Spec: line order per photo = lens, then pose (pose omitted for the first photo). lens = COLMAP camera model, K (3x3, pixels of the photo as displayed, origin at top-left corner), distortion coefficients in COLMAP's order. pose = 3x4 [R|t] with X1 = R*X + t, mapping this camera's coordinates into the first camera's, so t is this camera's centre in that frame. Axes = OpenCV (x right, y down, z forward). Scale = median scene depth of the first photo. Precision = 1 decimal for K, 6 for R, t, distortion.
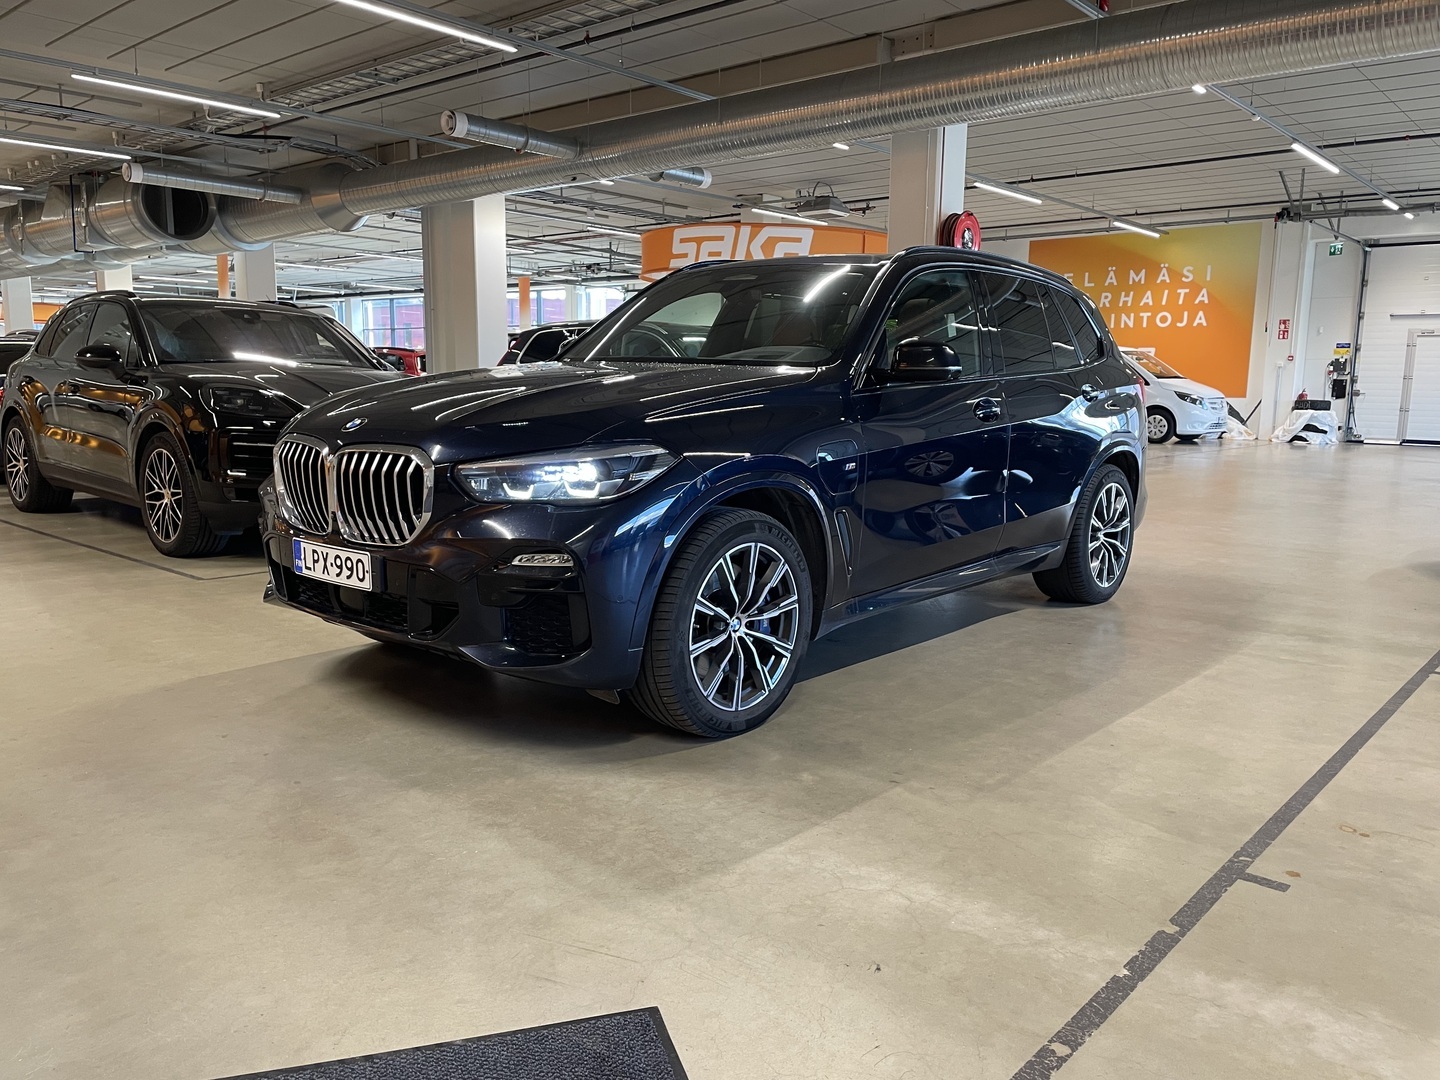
lens RADIAL K [[1077.4, 0, 734.0], [0, 1077.4, 539.2], [0, 0, 1]] dist [0.056881, -0.054165]
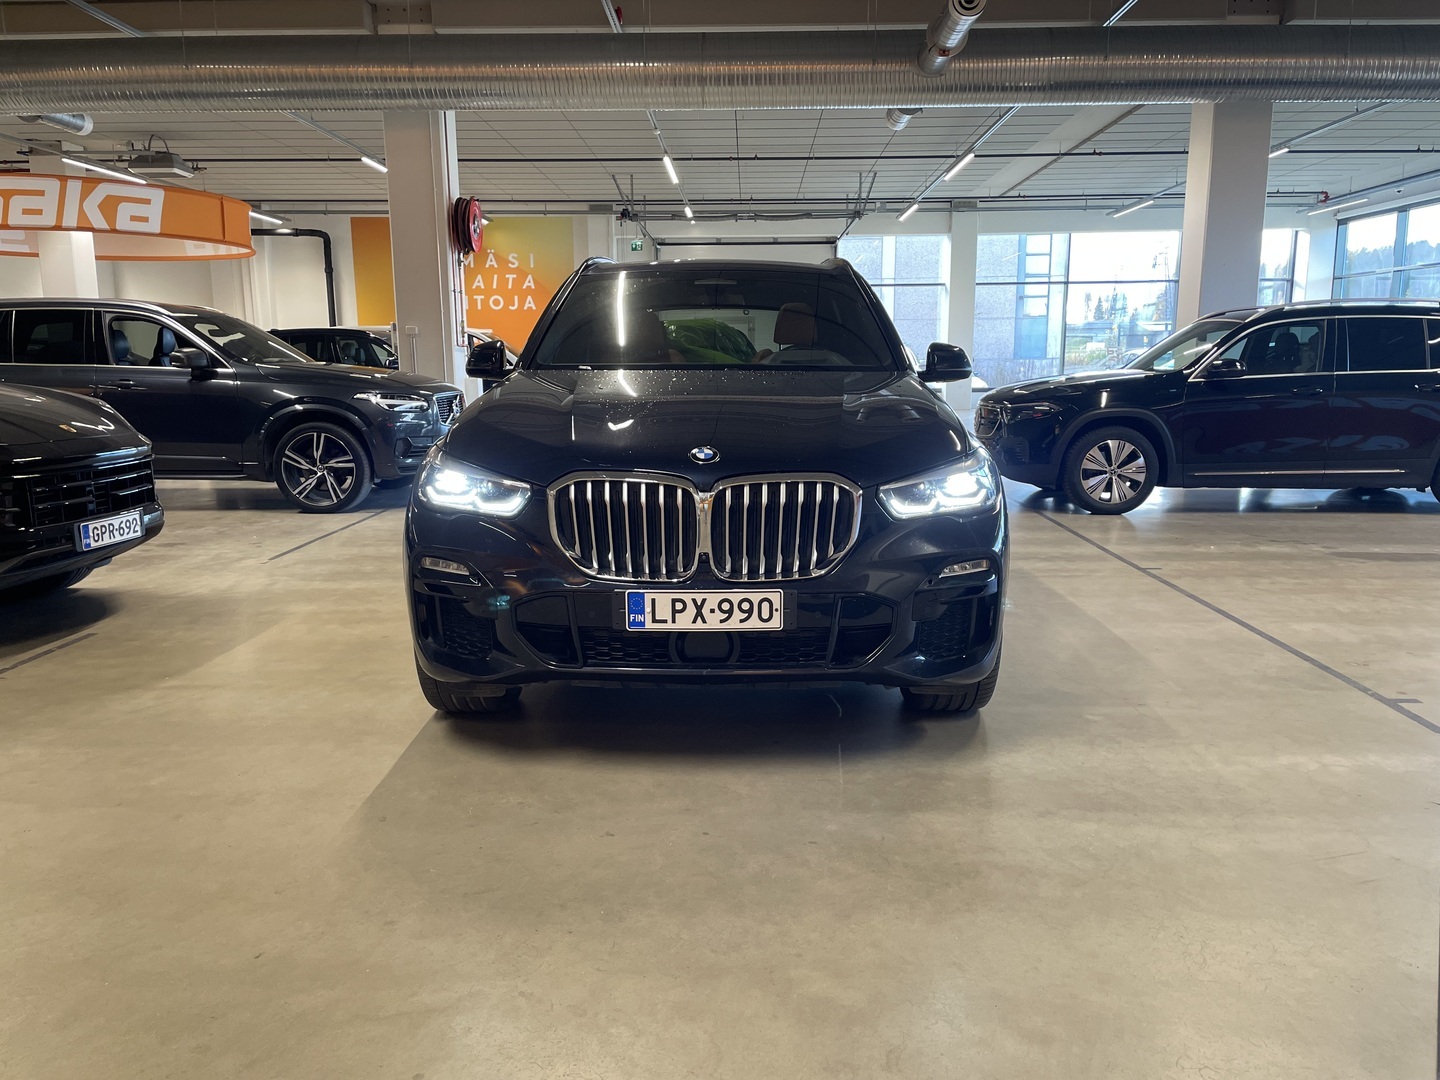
lens RADIAL K [[1077.4, 0, 726.3], [0, 1077.4, 543.2], [0, 0, 1]] dist [0.056881, -0.054165]
pose [[0.771102, -0.126569, 0.624005, -0.909597], [0.110873, 0.991762, 0.064153, -0.088085], [-0.626984, 0.019716, 0.778783, 0.293975]]
